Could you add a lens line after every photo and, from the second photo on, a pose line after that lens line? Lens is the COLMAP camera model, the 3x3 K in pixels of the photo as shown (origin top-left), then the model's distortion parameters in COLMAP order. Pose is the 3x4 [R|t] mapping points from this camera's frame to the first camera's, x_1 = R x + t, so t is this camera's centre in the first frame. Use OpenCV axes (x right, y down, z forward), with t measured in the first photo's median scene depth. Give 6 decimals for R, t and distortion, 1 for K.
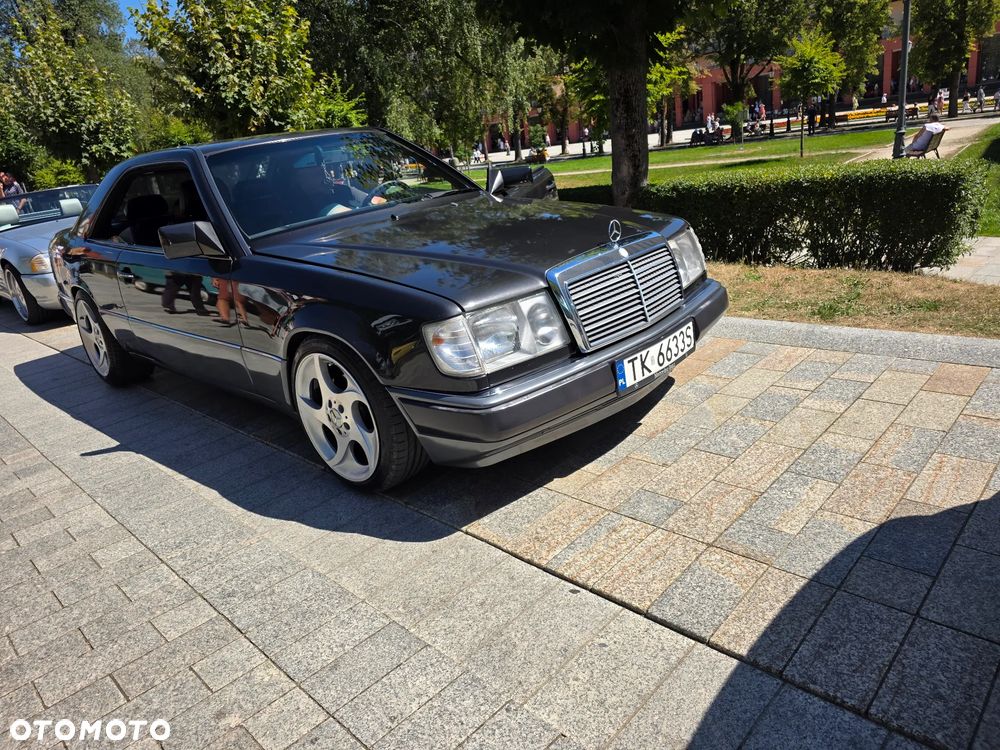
lens RADIAL K [[683.8, 0, 485.8], [0, 683.8, 372.8], [0, 0, 1]] dist [0.056782, -0.053533]
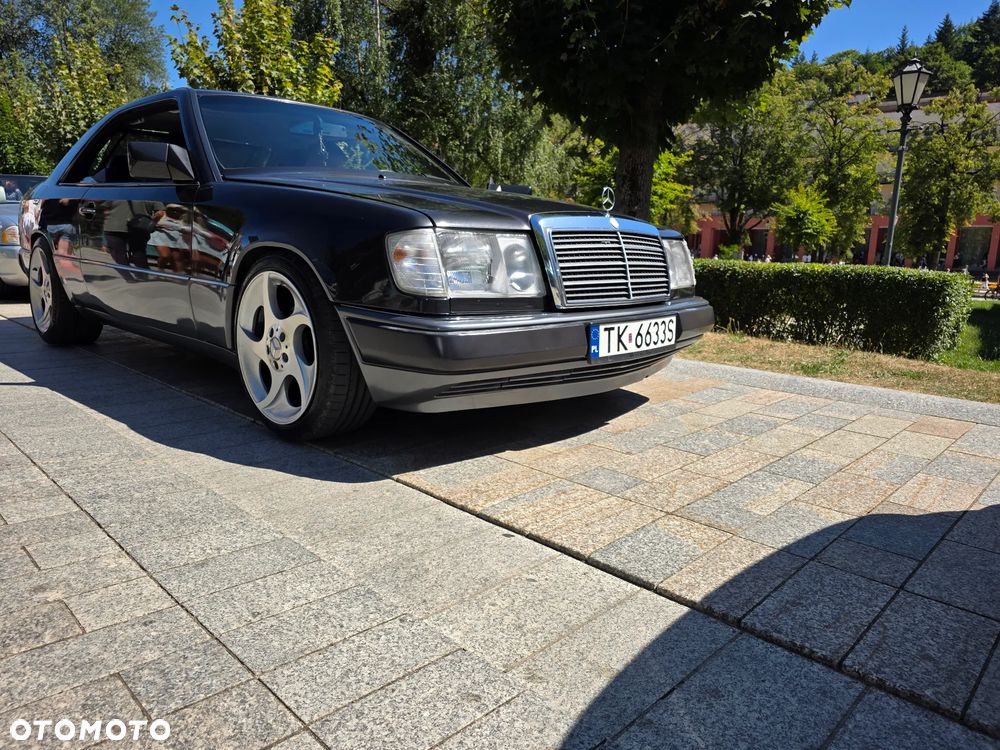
lens RADIAL K [[686.0, 0, 500.0], [0, 686.0, 375.0], [0, 0, 1]] dist [0.058229, -0.061566]
pose [[0.986726, 0.157769, 0.038471, 0.043157], [-0.150654, 0.977777, -0.145794, 0.196683], [-0.060618, 0.138063, 0.988567, 0.103560]]
